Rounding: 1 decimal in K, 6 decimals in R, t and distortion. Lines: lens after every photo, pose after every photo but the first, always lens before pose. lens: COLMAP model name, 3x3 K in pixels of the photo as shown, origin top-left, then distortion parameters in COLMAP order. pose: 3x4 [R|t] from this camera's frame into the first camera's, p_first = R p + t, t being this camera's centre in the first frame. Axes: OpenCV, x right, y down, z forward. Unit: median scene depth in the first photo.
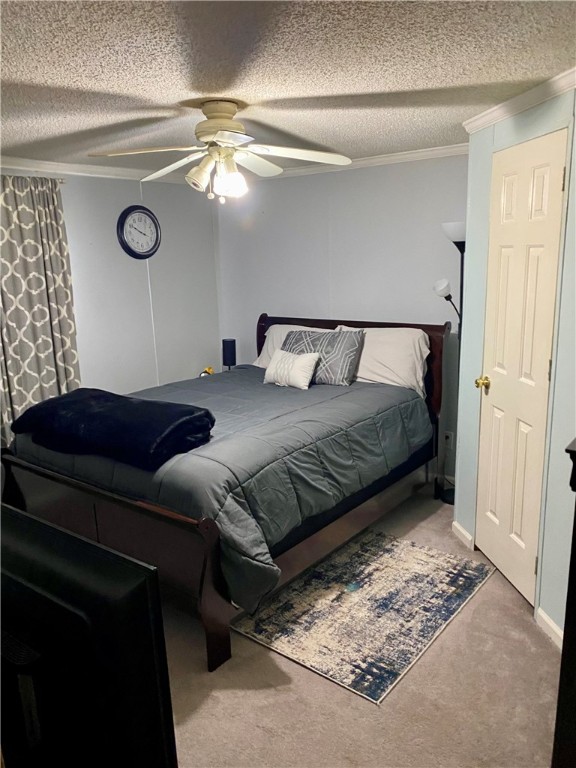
lens RADIAL K [[595.7, 0, 288.0], [0, 595.7, 384.0], [0, 0, 1]] dist [0.022624, 0.000637]
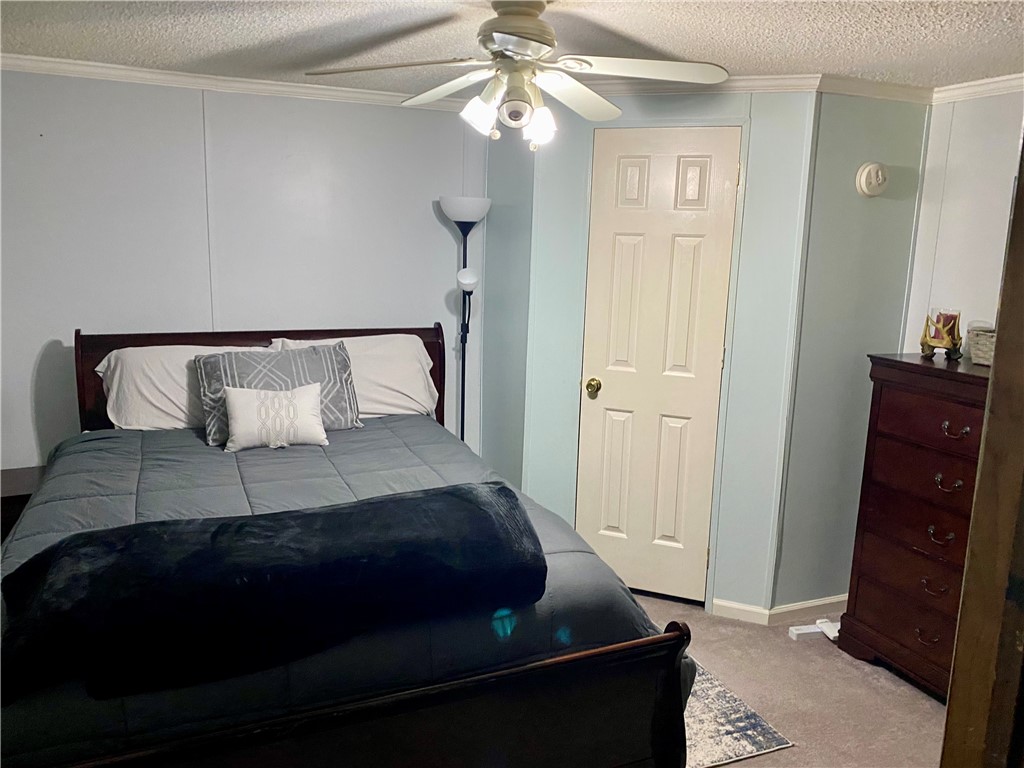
lens RADIAL K [[794.2, 0, 517.4], [0, 794.2, 374.2], [0, 0, 1]] dist [0.022624, 0.000637]
pose [[0.473286, -0.113169, 0.873609, -0.665210], [0.146990, 0.987956, 0.048349, -0.082392], [-0.868559, 0.105529, 0.484221, 0.473897]]
